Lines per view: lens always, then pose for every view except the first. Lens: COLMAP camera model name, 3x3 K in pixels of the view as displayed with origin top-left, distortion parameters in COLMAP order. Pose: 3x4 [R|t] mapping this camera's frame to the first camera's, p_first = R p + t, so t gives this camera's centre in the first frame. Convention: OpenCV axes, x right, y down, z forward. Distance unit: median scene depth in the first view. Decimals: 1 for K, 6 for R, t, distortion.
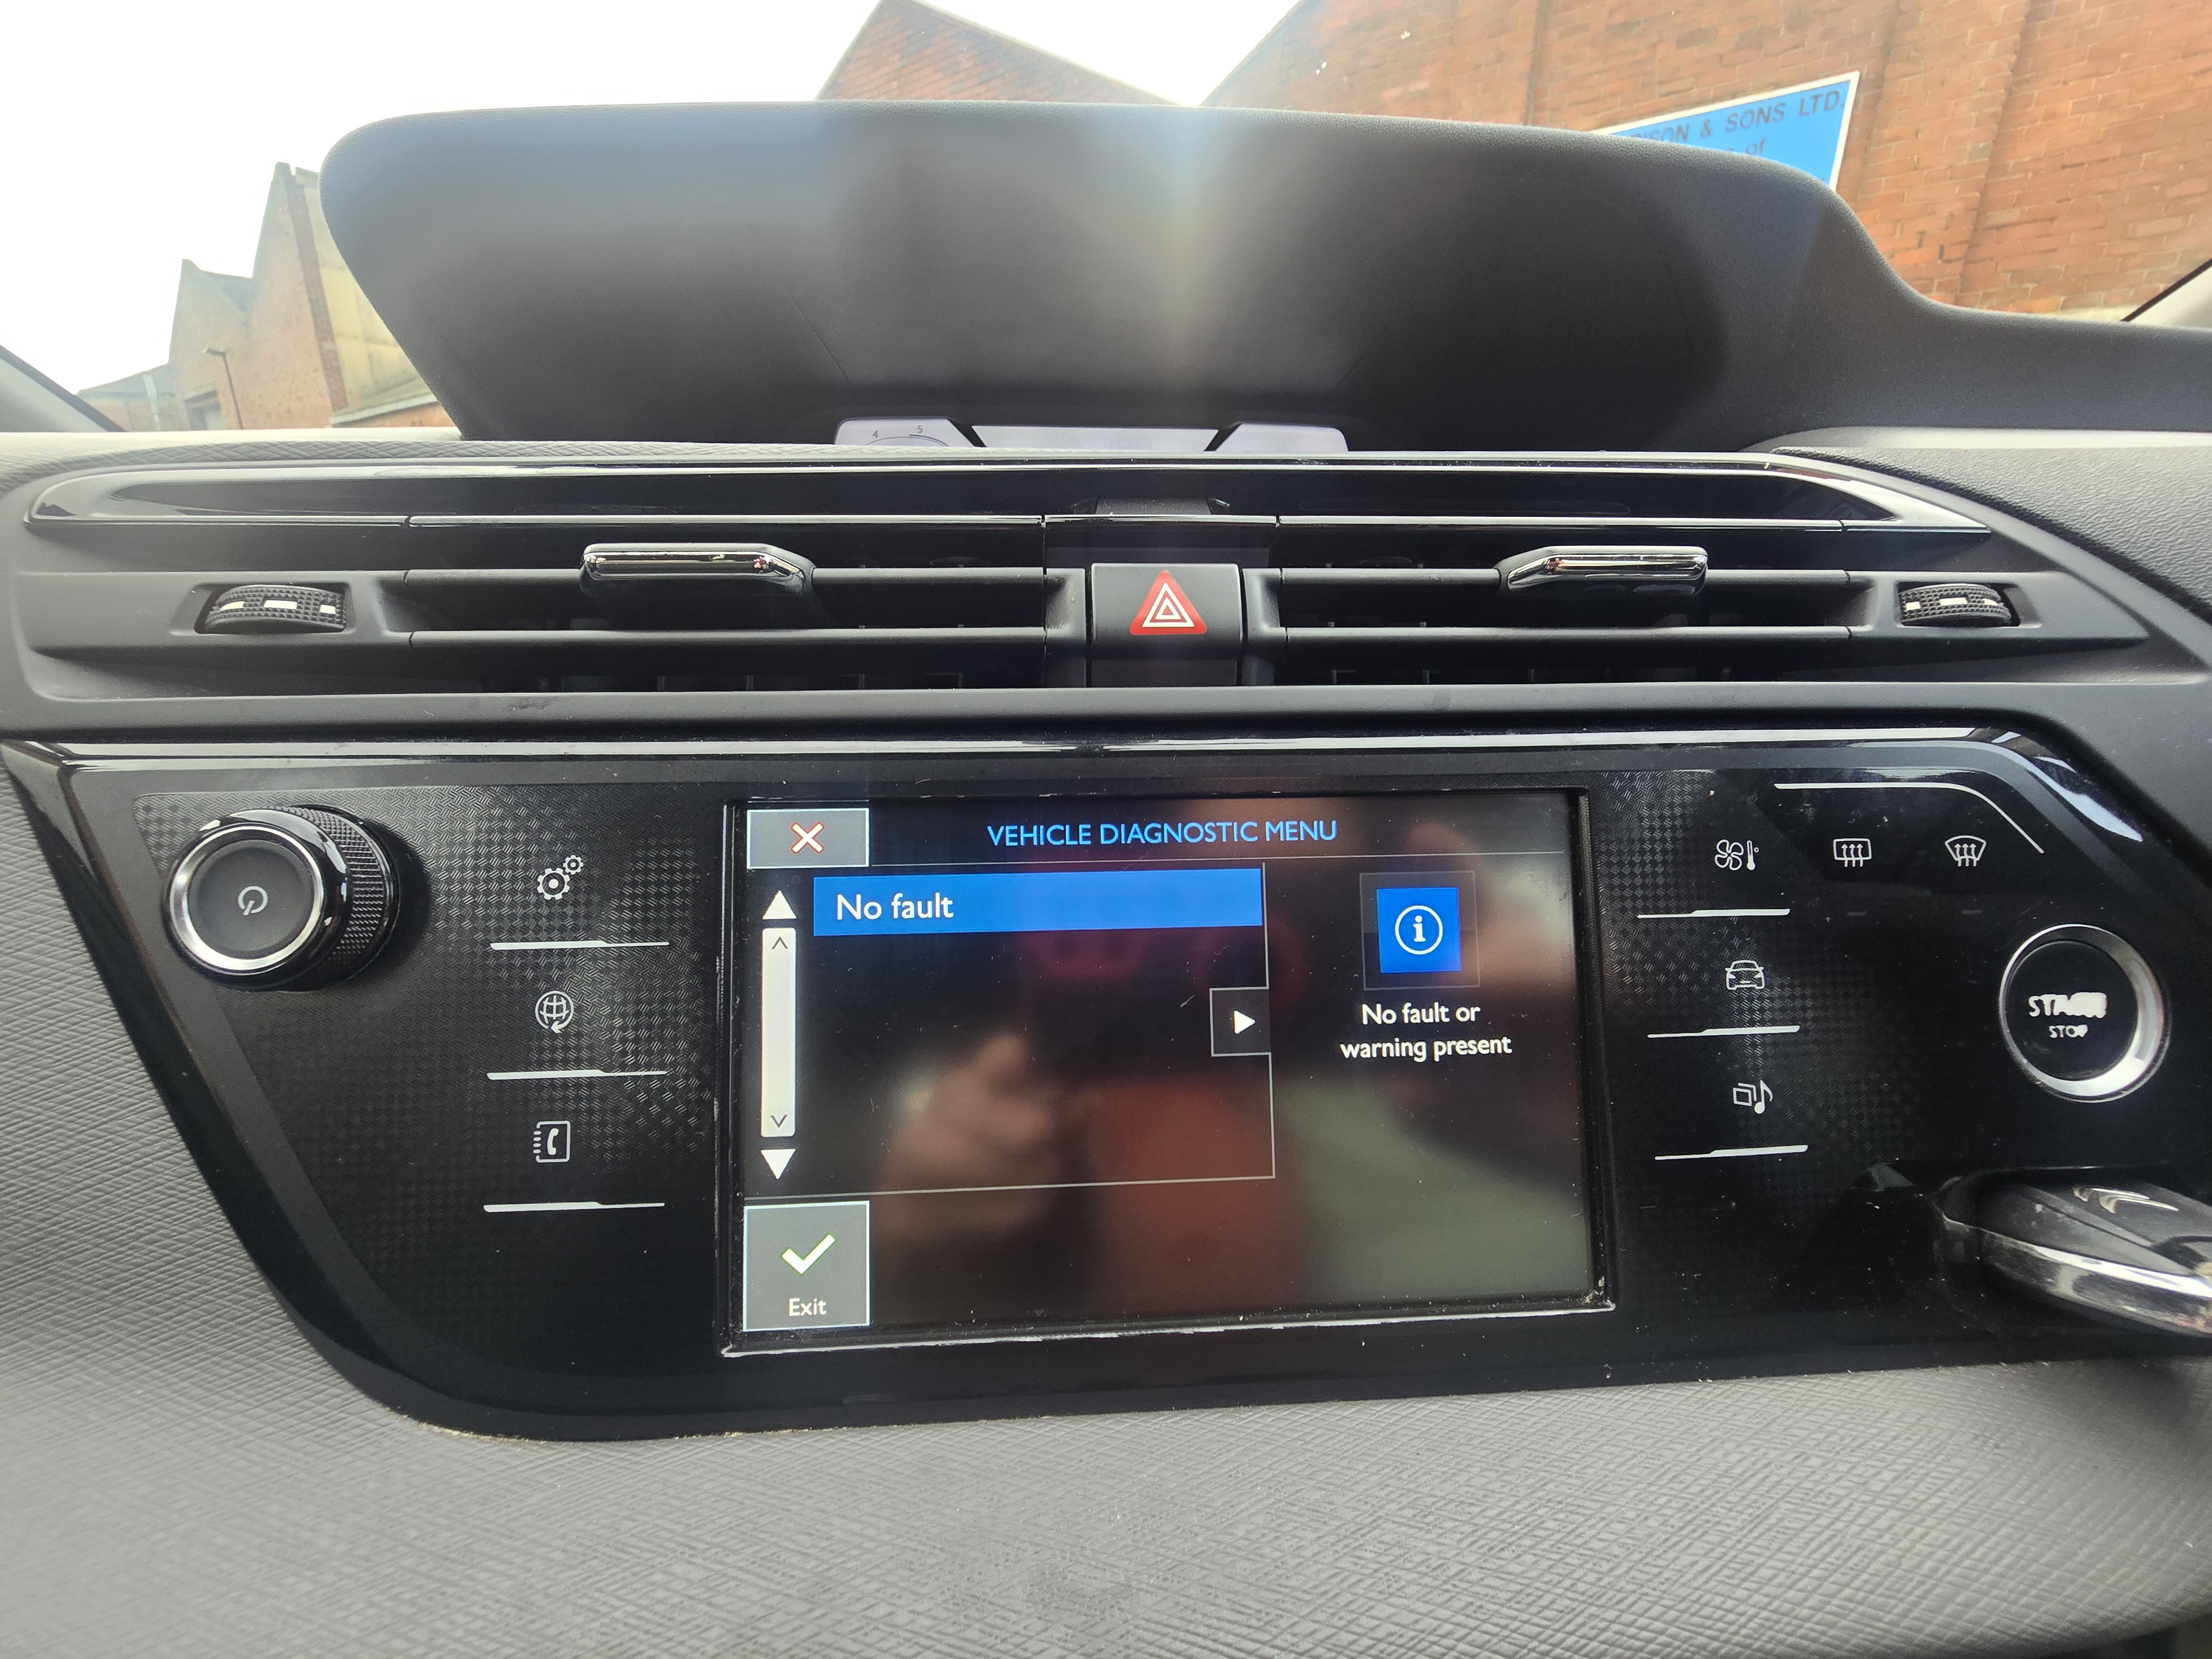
lens RADIAL K [[902.6, 0, 1118.1], [0, 902.6, 830.6], [0, 0, 1]] dist [-0.012606, 0.001678]
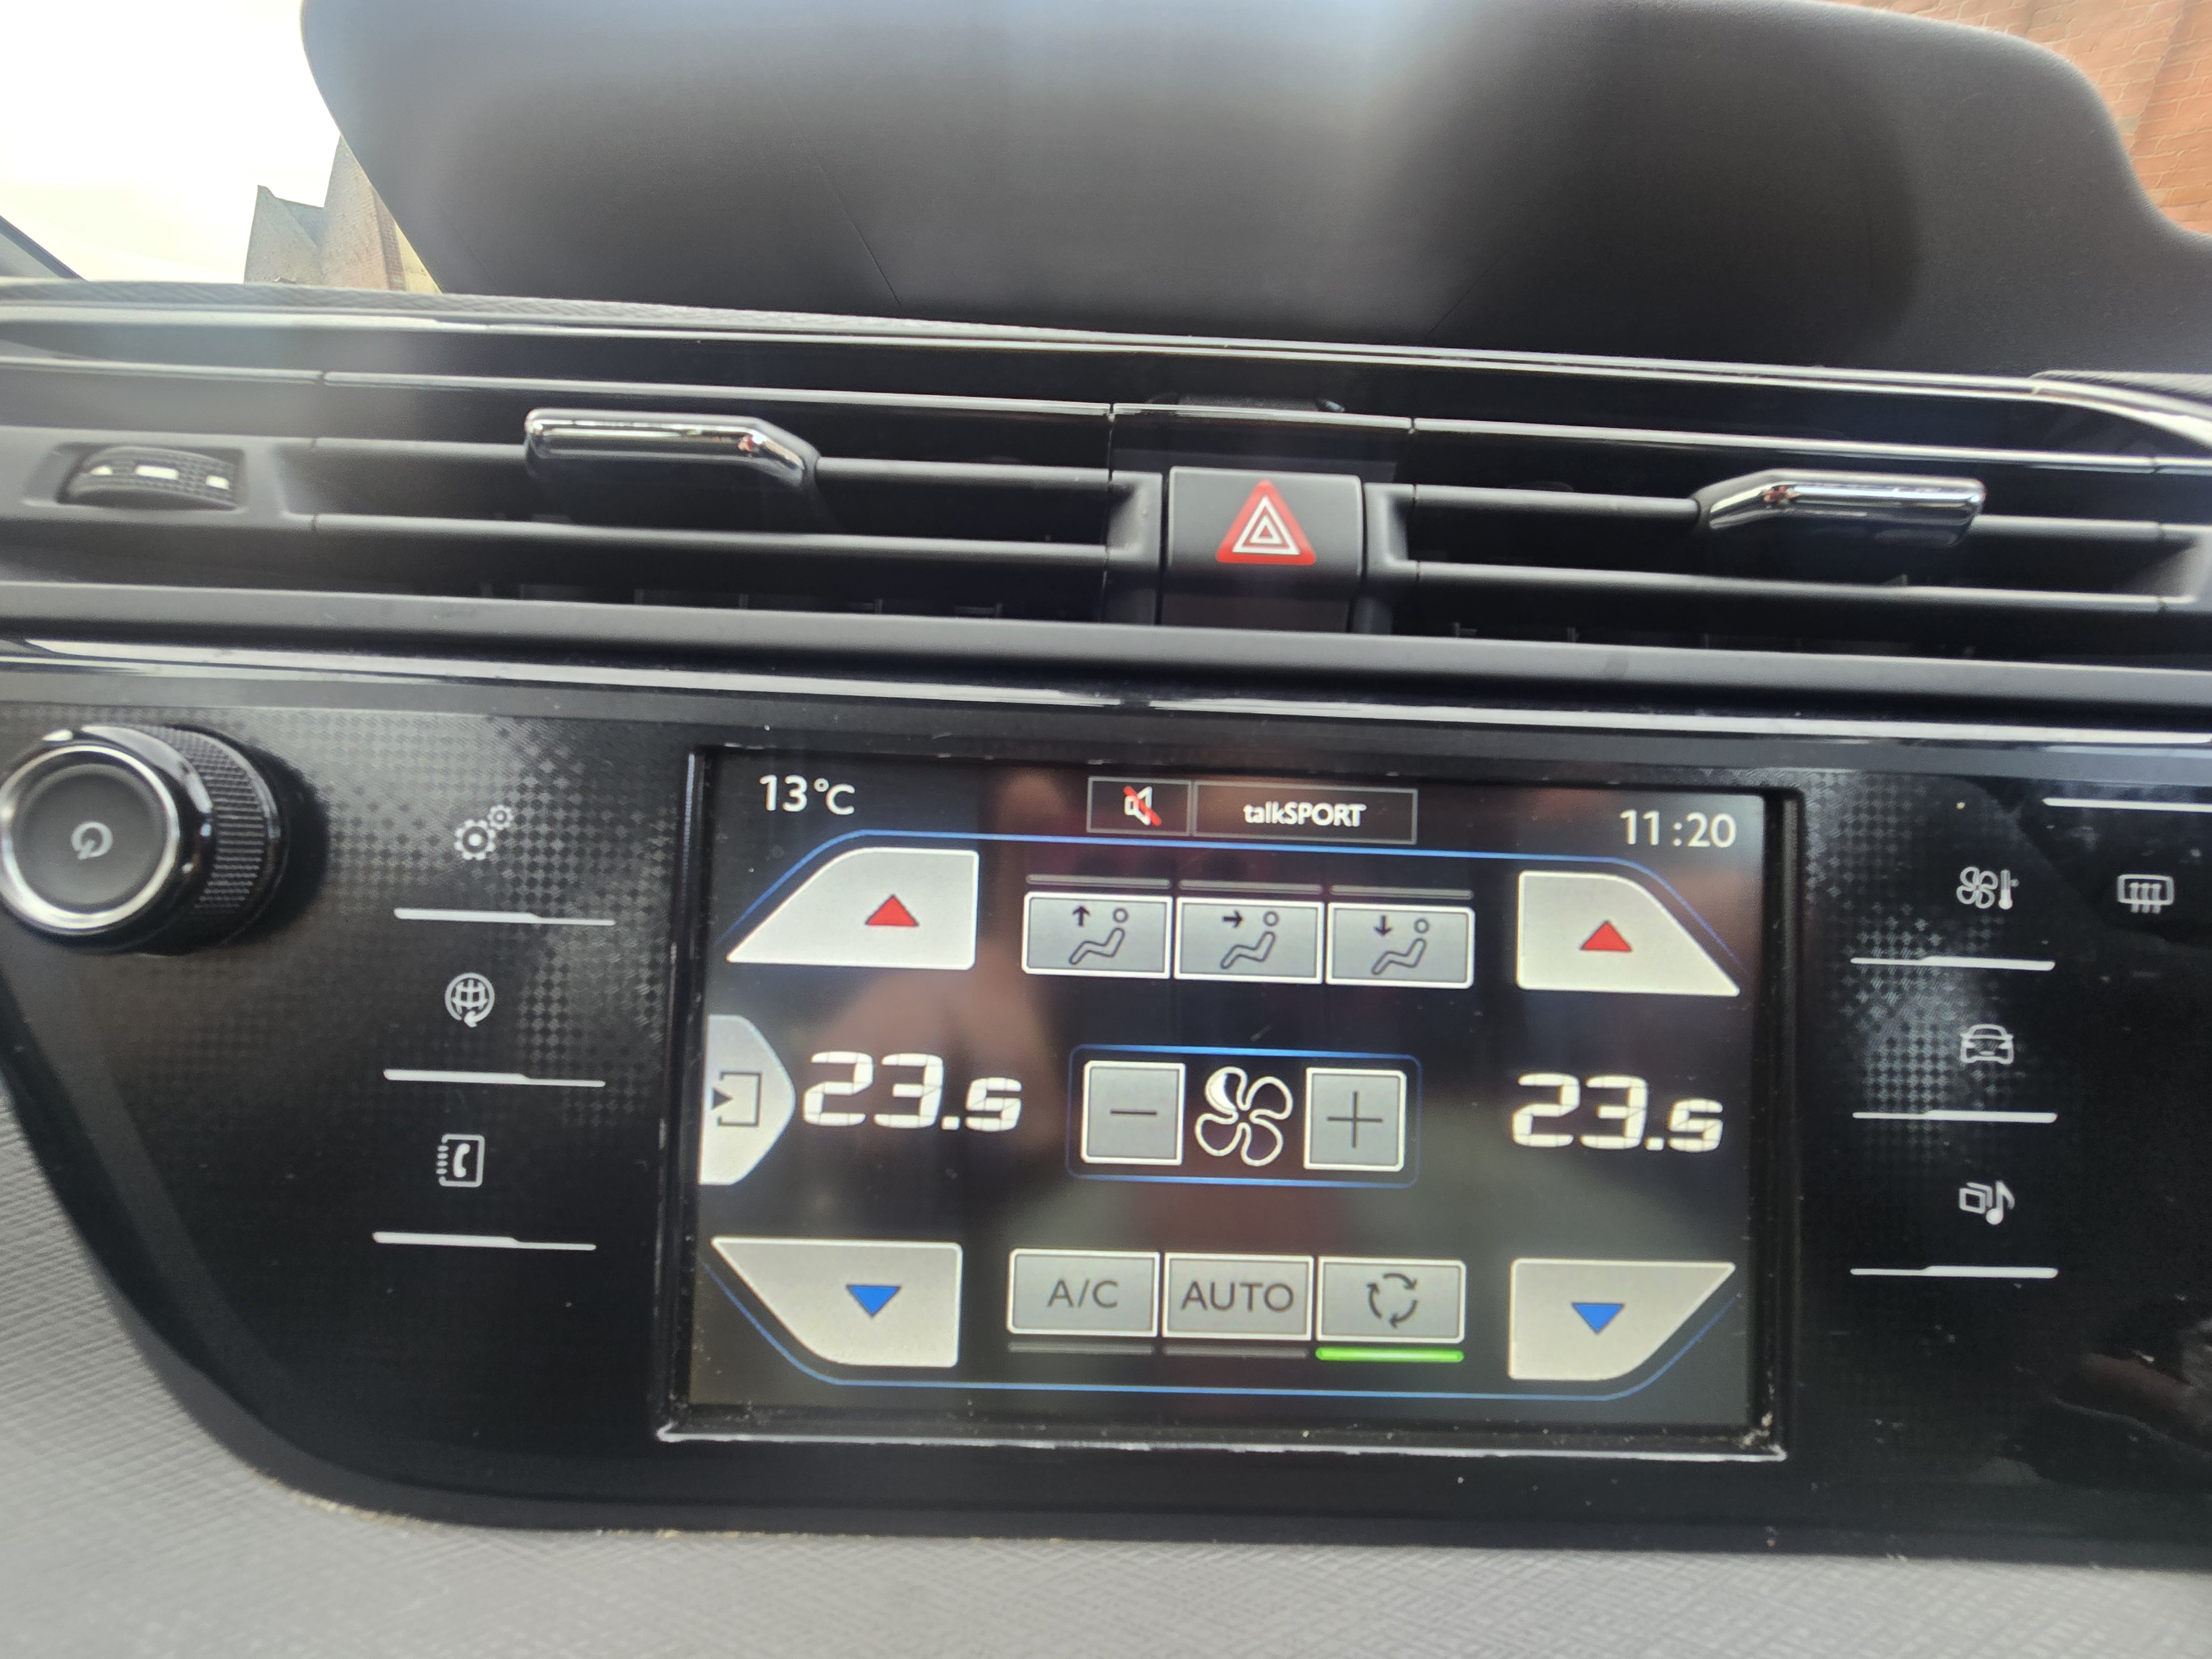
lens RADIAL K [[902.6, 0, 1114.5], [0, 902.6, 821.9], [0, 0, 1]] dist [-0.012606, 0.001678]
pose [[0.997786, 0.056353, -0.035312, -0.034669], [-0.055373, 0.998069, 0.028154, -0.010065], [0.036830, -0.026137, 0.998980, 0.221685]]
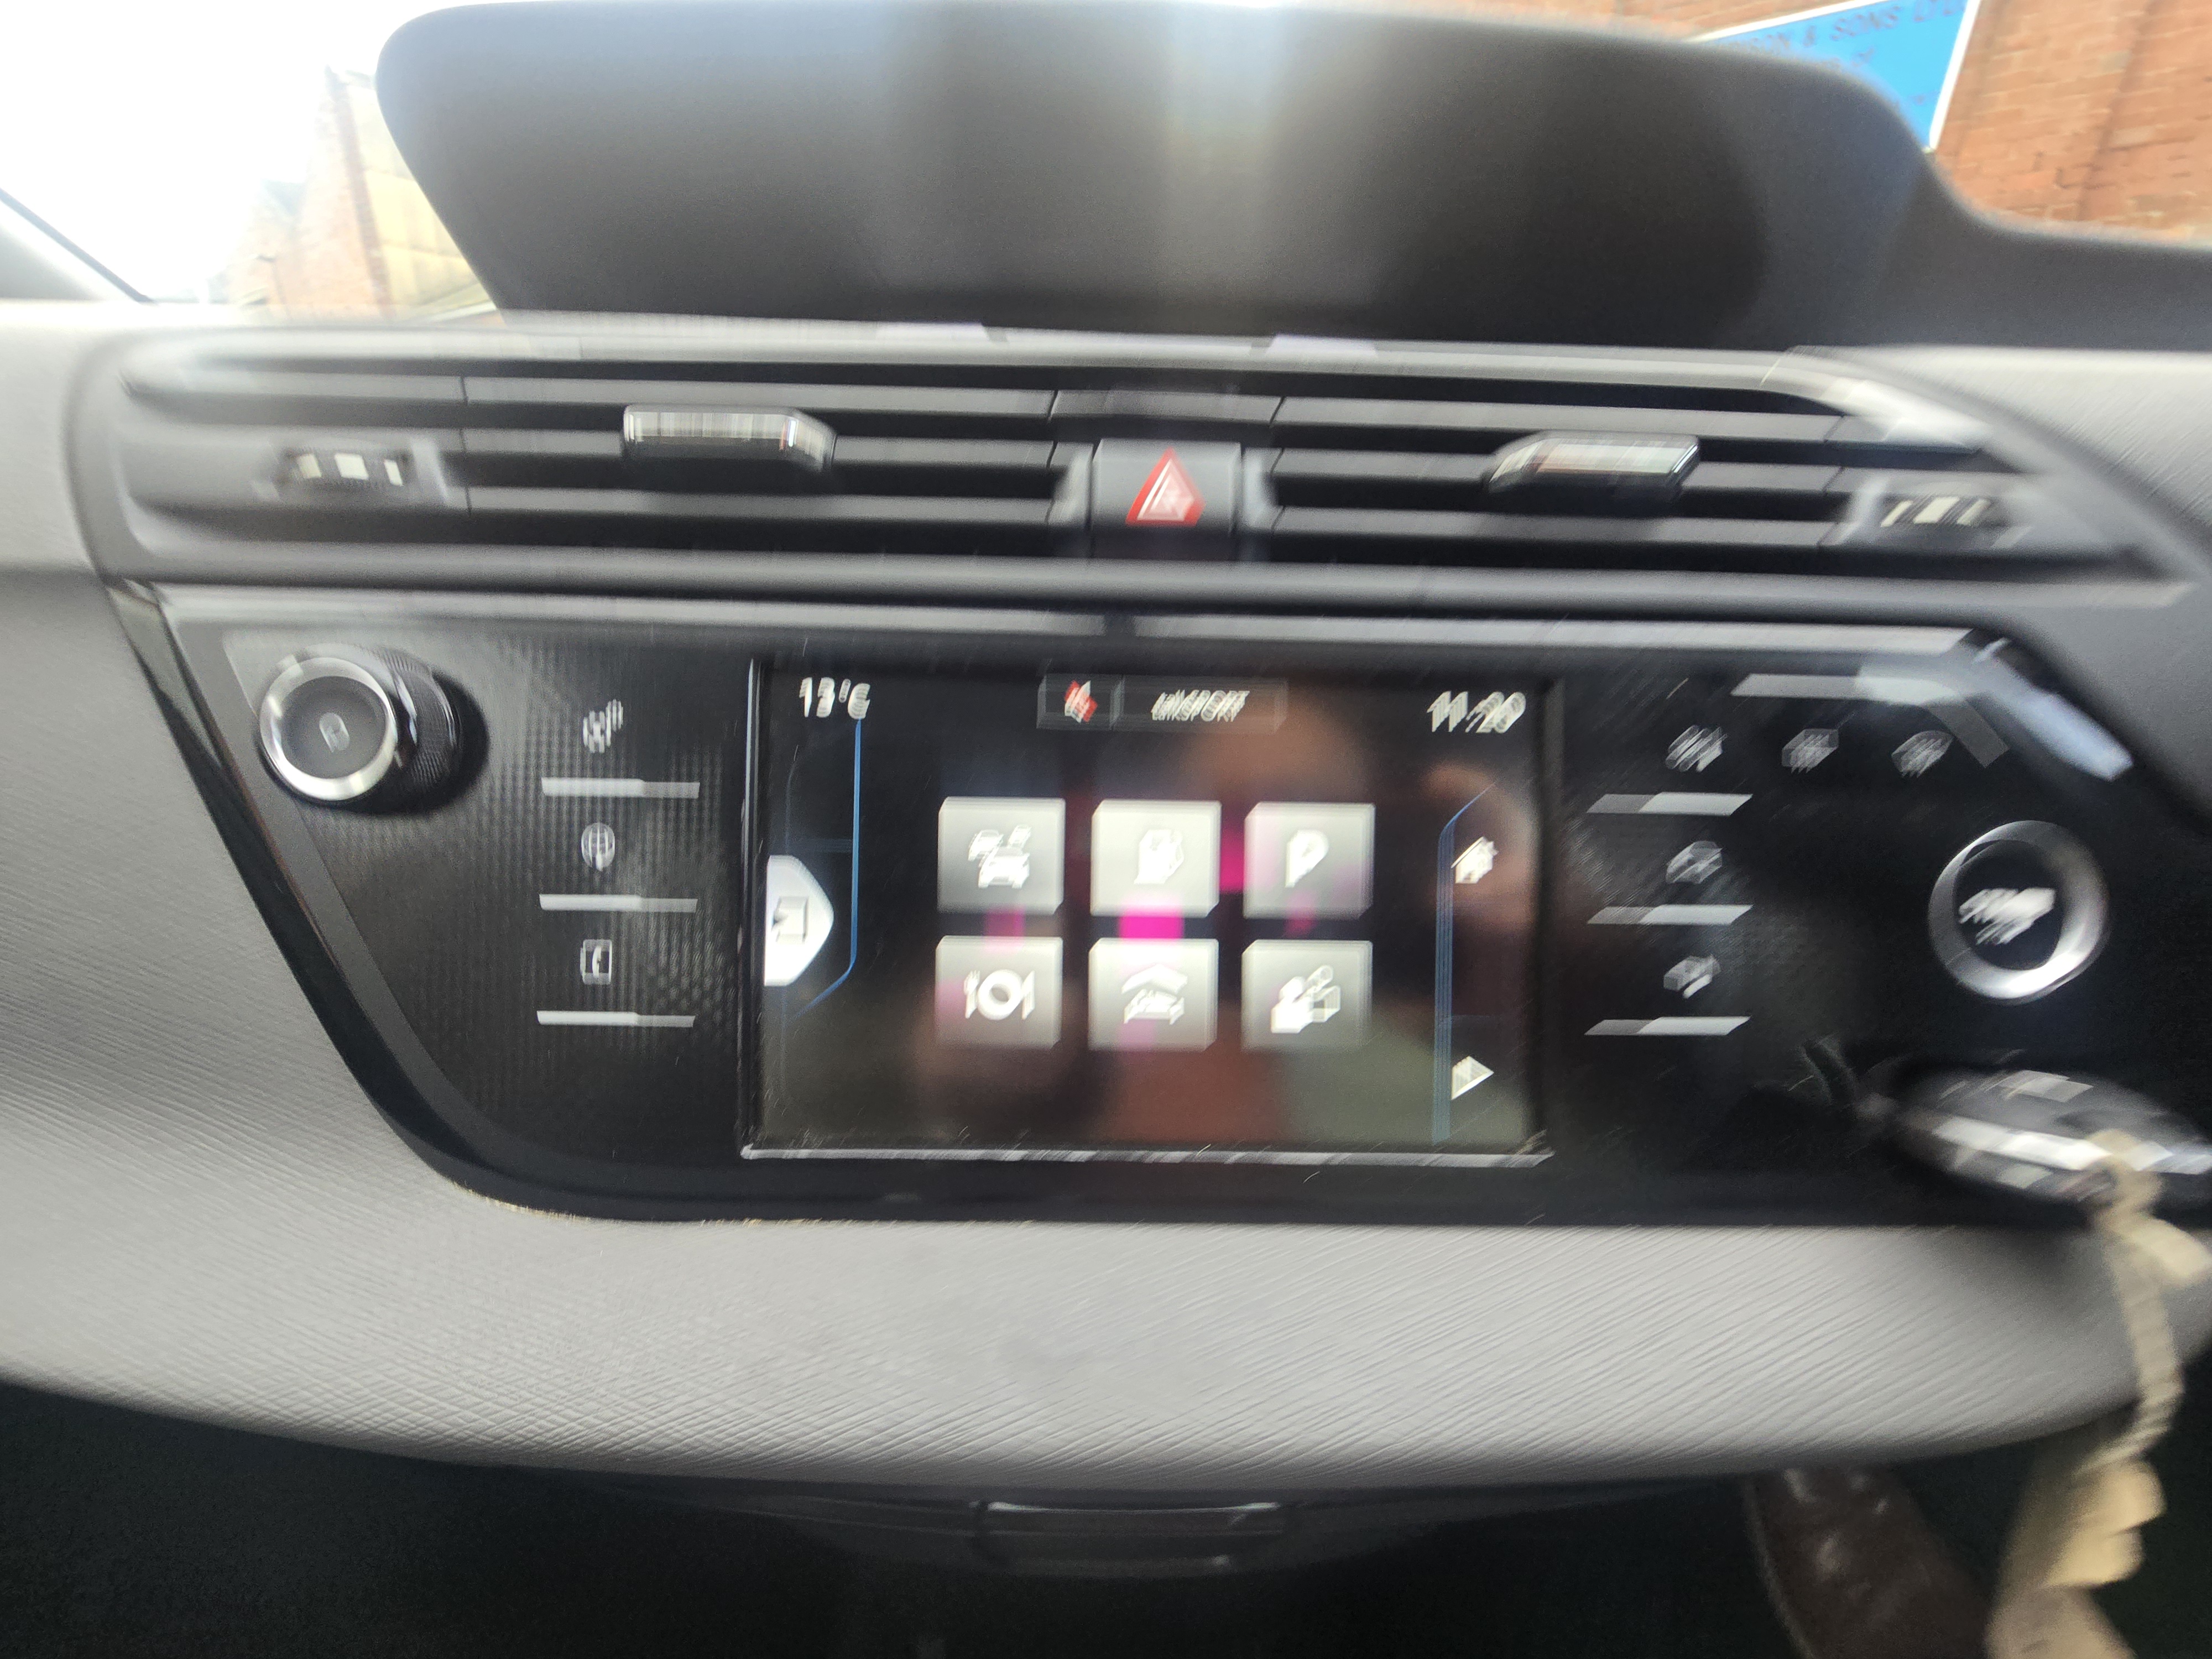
lens RADIAL K [[902.6, 0, 1118.1], [0, 902.6, 833.2], [0, 0, 1]] dist [-0.012606, 0.001678]
pose [[0.998601, 0.039319, -0.035361, 0.054593], [-0.036817, 0.996949, 0.068826, 0.083026], [0.037960, -0.067428, 0.997002, -0.084752]]
